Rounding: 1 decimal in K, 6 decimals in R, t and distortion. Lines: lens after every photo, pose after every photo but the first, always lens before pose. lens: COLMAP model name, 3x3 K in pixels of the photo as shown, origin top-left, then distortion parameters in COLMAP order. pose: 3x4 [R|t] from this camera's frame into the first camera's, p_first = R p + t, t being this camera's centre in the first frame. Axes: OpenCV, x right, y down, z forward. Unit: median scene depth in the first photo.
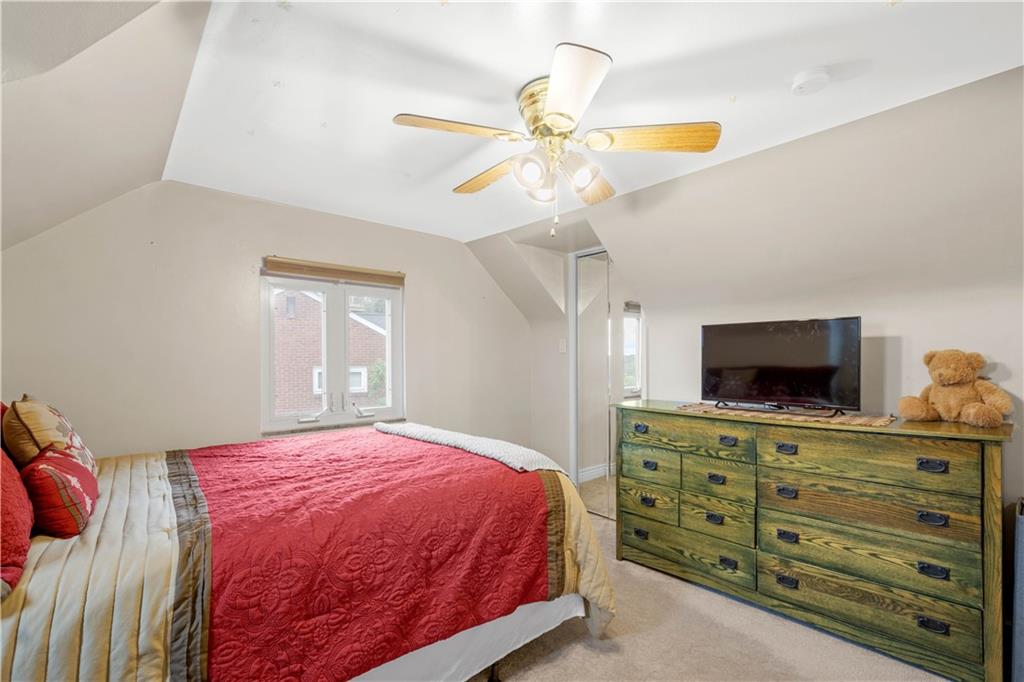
lens RADIAL K [[459.4, 0, 510.6], [0, 459.4, 362.3], [0, 0, 1]] dist [0.000402, 0.000093]
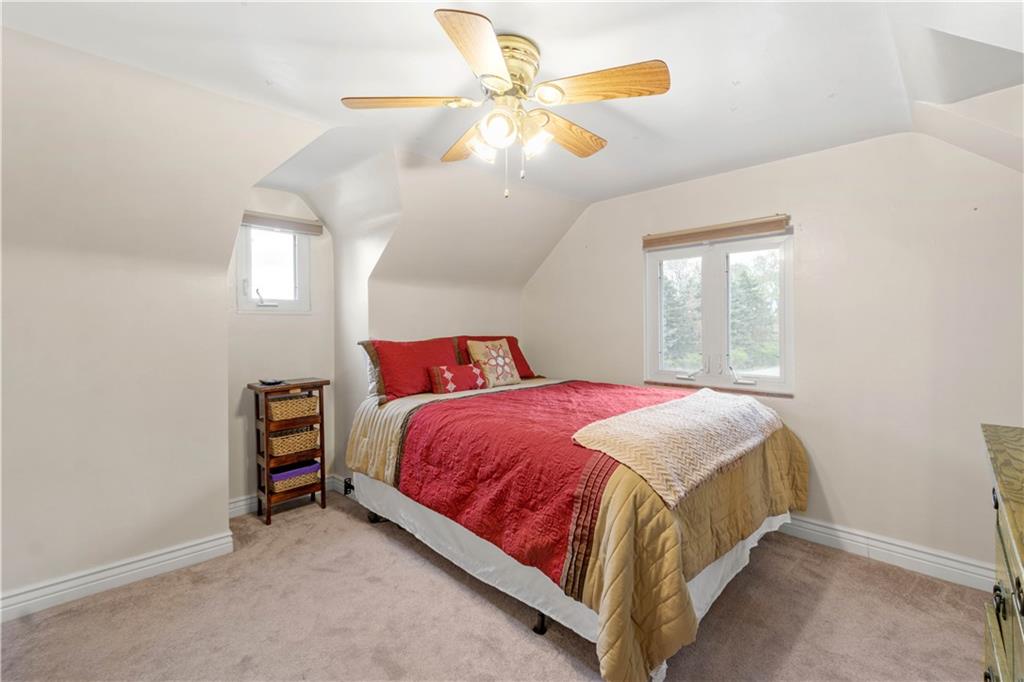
lens RADIAL K [[449.8, 0, 516.4], [0, 449.8, 333.5], [0, 0, 1]] dist [0.001321, -0.000056]
pose [[0.075792, 0.027405, -0.996747, 1.046782], [-0.003396, 0.999624, 0.027226, -0.008817], [0.997118, 0.001321, 0.075857, 0.938223]]
